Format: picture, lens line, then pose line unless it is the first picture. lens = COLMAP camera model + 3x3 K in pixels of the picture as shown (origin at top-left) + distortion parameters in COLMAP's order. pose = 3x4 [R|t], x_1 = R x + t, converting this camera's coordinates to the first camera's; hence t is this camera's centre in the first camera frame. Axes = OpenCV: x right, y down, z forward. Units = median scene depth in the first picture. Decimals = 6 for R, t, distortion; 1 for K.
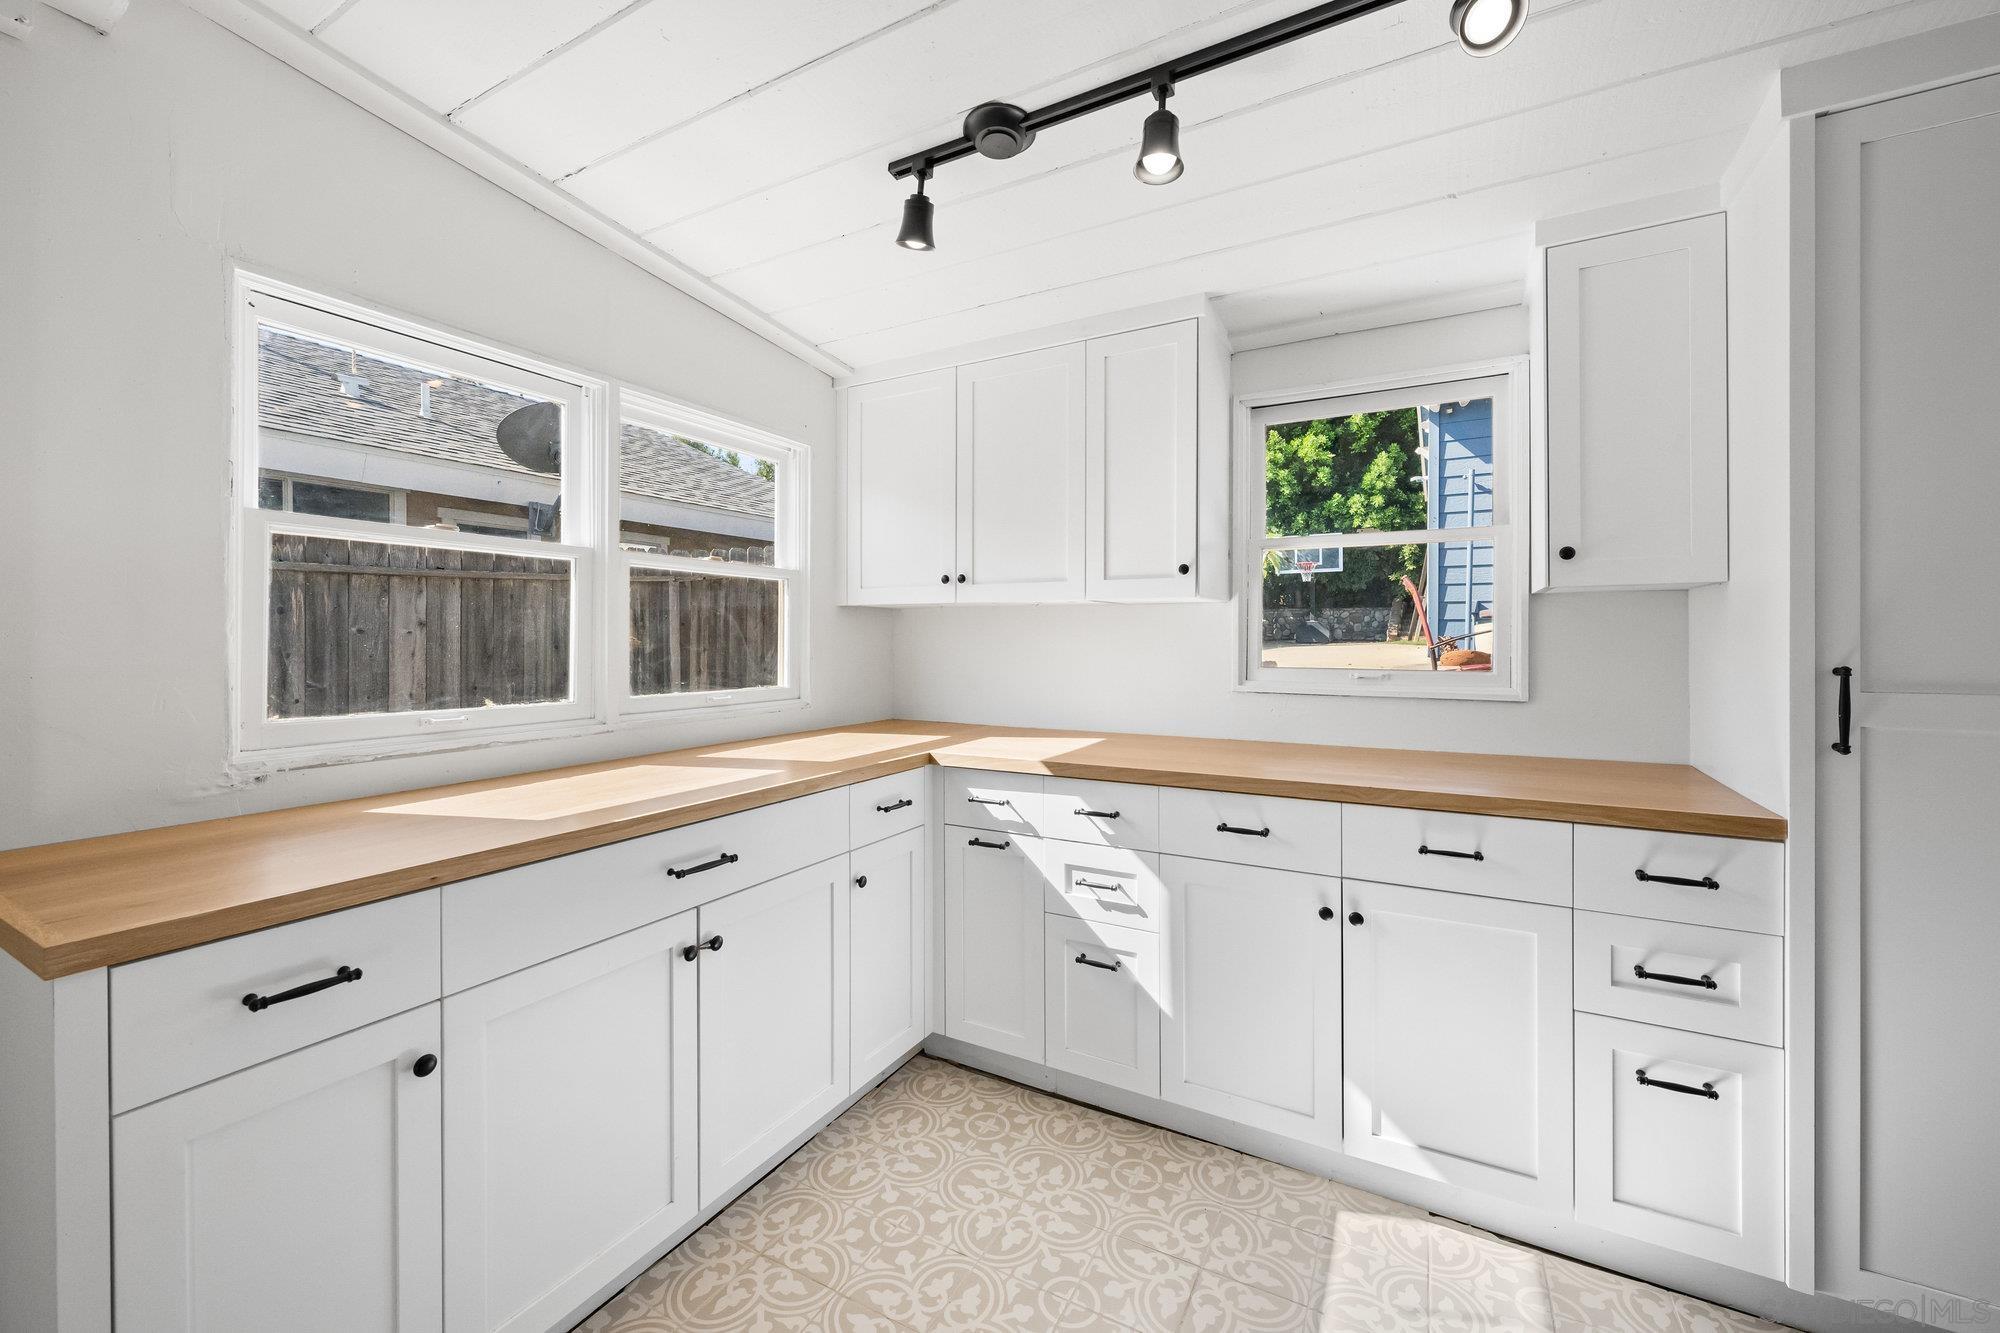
lens RADIAL K [[796.2, 0, 997.5], [0, 796.2, 645.7], [0, 0, 1]] dist [0.002637, -0.000034]
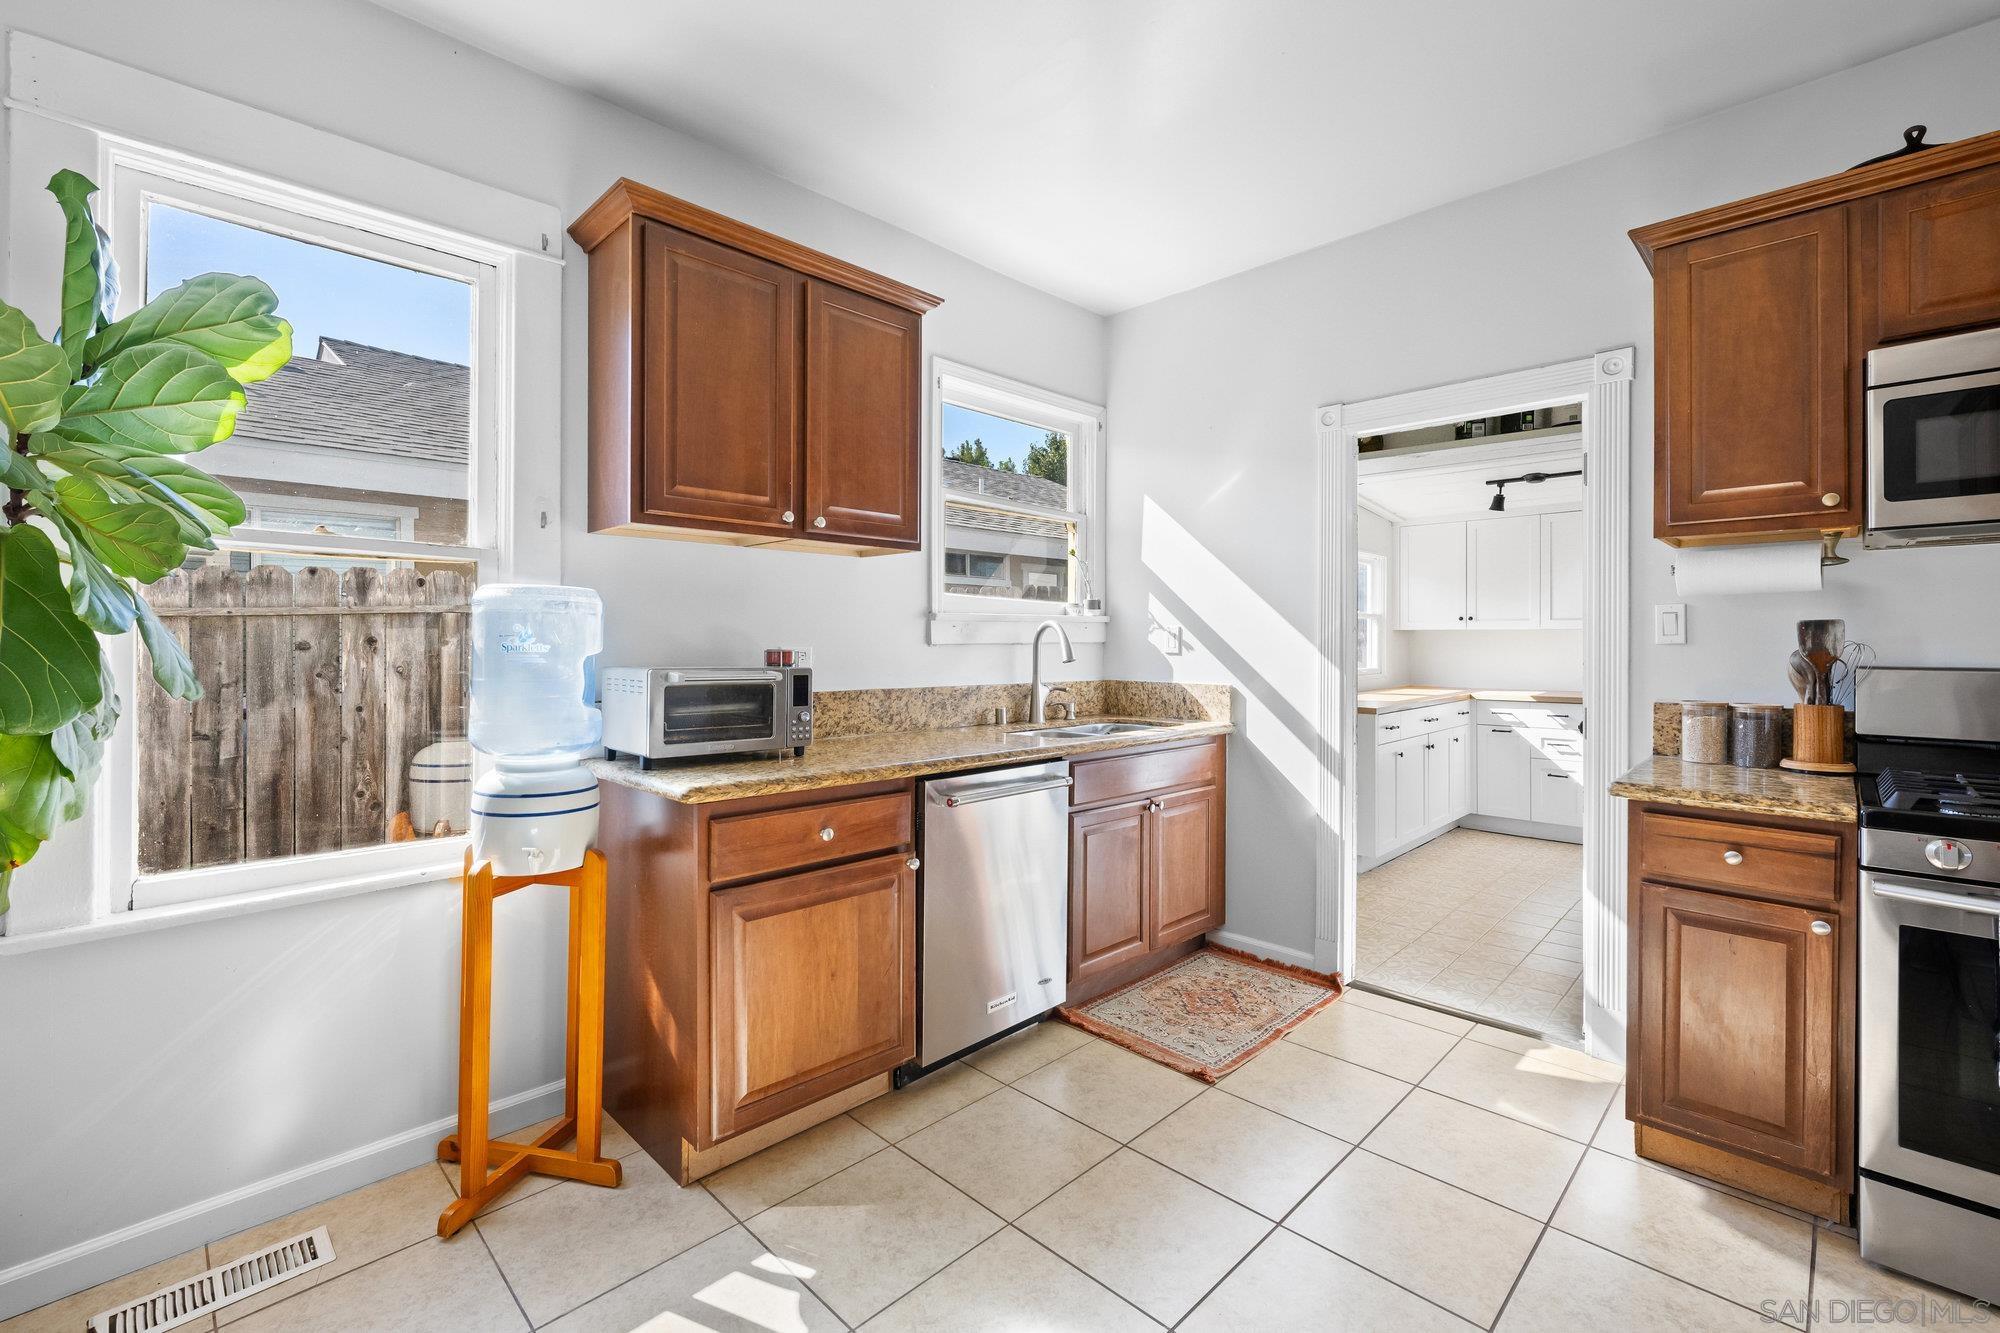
lens RADIAL K [[865.2, 0, 997.8], [0, 865.2, 654.5], [0, 0, 1]] dist [-0.002722, -0.000990]
pose [[0.960693, 0.001855, -0.277606, -0.803404], [0.002066, 0.999902, 0.013830, -0.026059], [0.277605, -0.013860, 0.960595, -2.077345]]
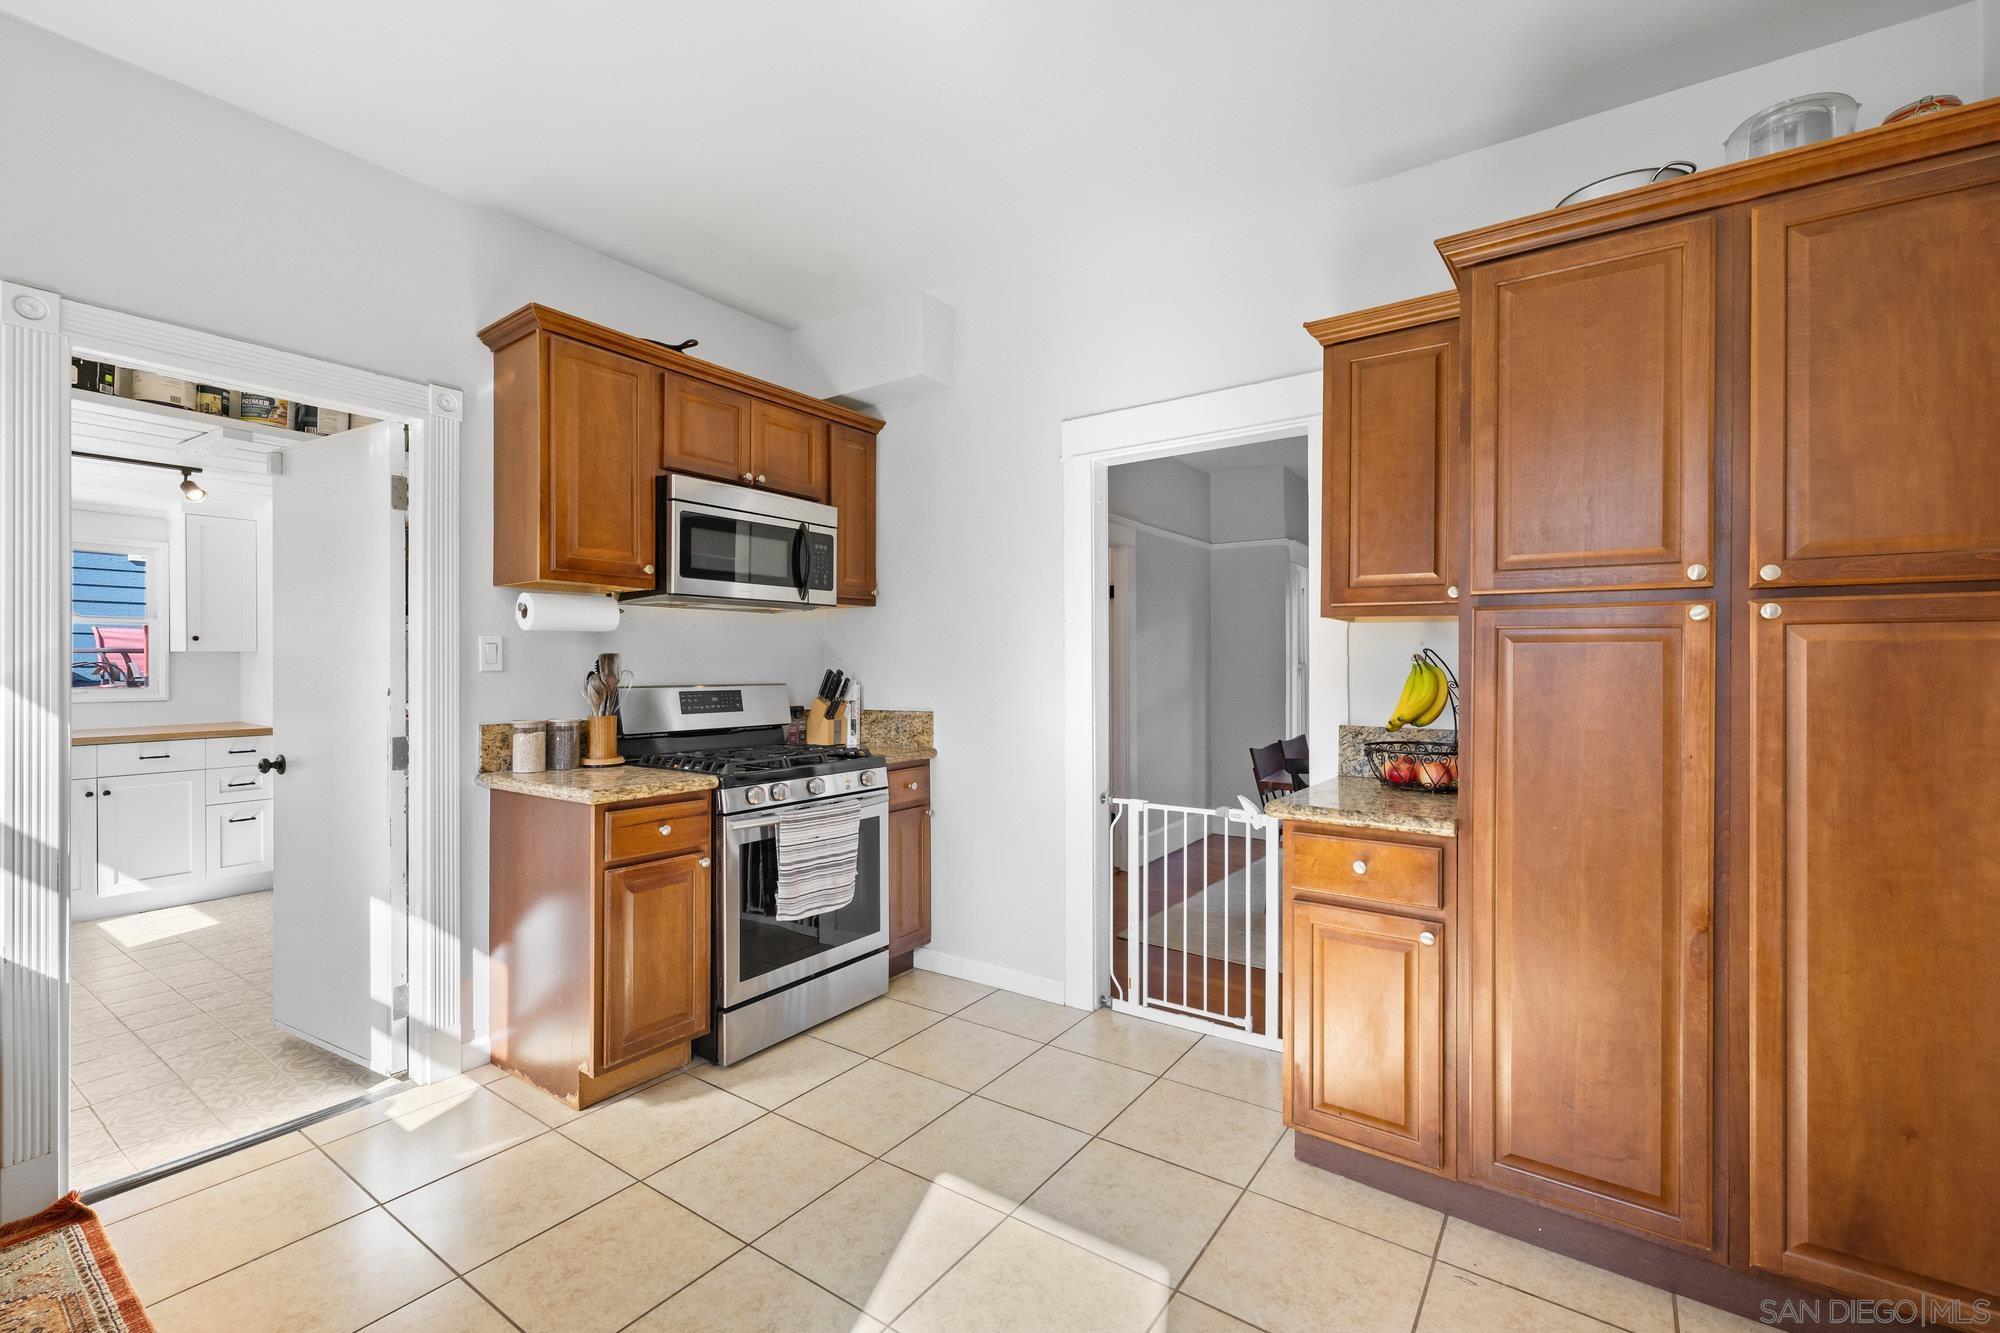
lens RADIAL K [[865.2, 0, 1000.0], [0, 865.2, 668.4], [0, 0, 1]] dist [-0.002722, -0.000990]
pose [[0.104578, -0.006570, 0.994495, -1.503194], [-0.000391, 0.999978, 0.006647, -0.036232], [-0.994517, -0.001084, 0.104573, -1.577915]]
